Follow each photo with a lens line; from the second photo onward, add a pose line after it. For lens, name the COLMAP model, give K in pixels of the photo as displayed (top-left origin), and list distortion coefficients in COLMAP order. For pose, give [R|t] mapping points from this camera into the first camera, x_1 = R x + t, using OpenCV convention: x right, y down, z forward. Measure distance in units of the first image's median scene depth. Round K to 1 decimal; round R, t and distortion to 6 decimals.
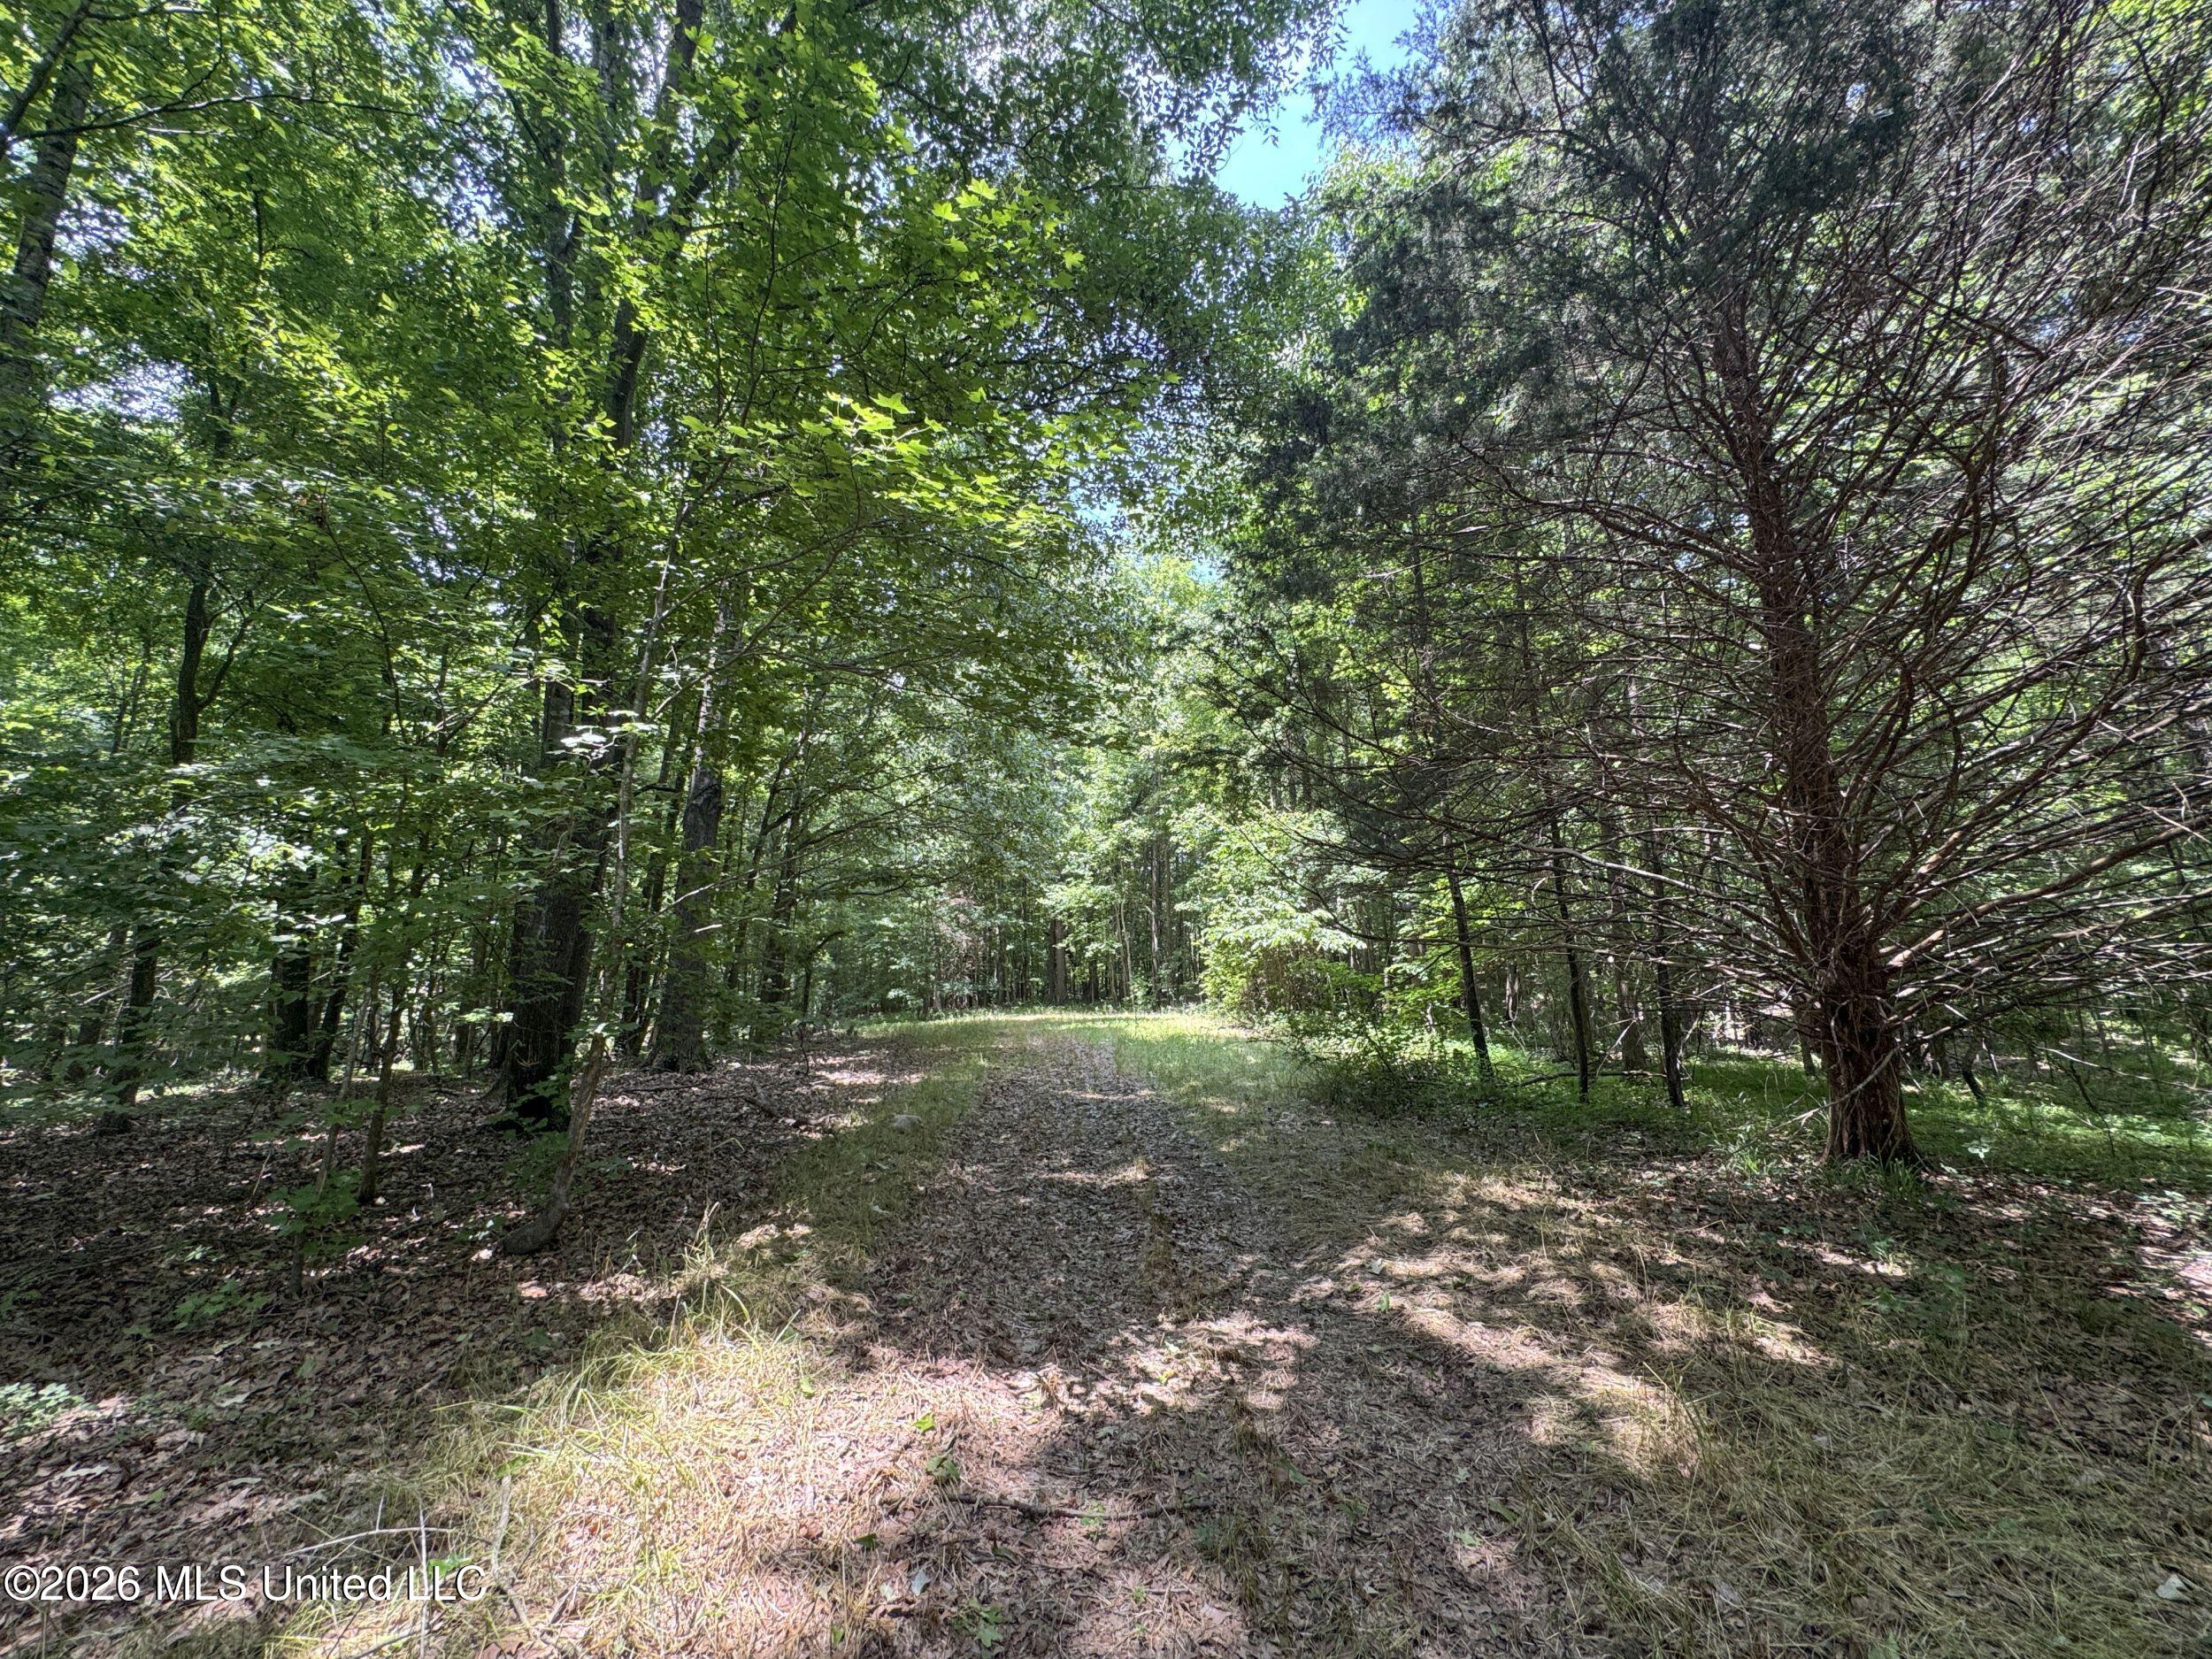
lens RADIAL K [[888.9, 0, 1107.2], [0, 888.9, 826.0], [0, 0, 1]] dist [-0.001890, -0.000256]
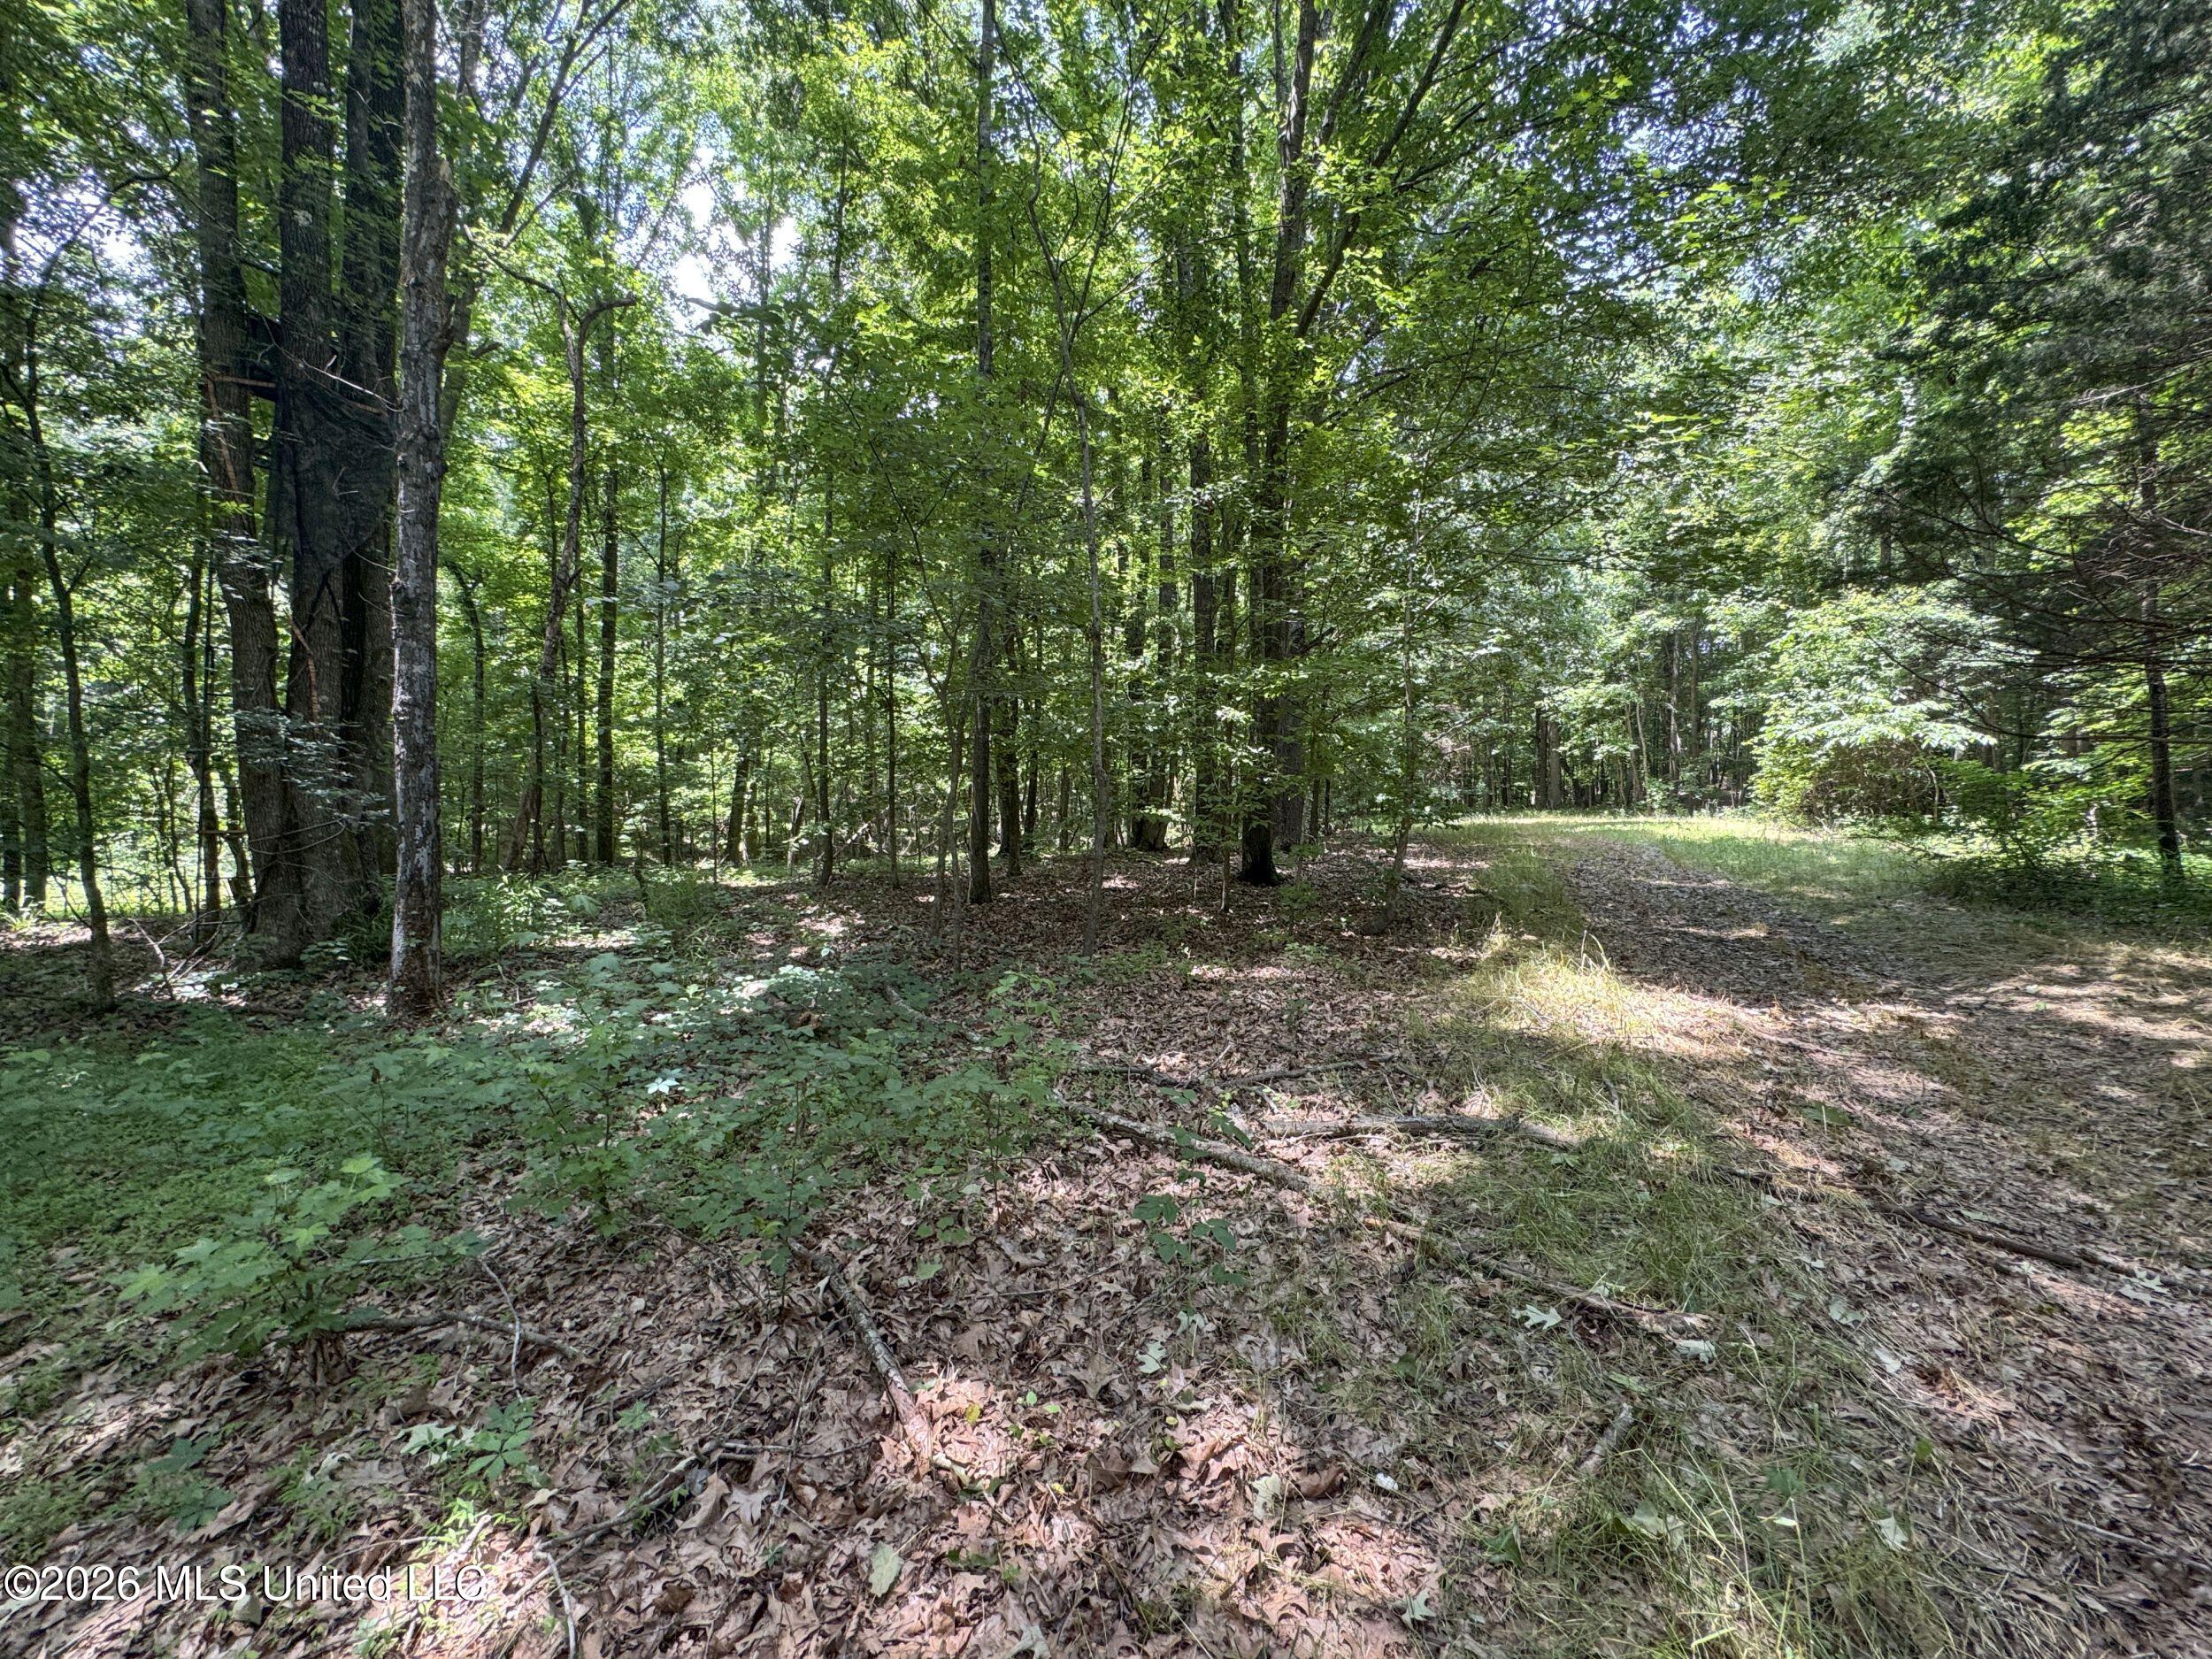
lens RADIAL K [[888.9, 0, 1102.2], [0, 888.9, 825.2], [0, 0, 1]] dist [-0.001890, -0.000256]
pose [[0.880896, 0.013204, -0.473125, -0.057460], [0.088395, 0.977434, 0.191858, -0.024064], [0.464982, -0.210829, 0.859851, -0.143672]]
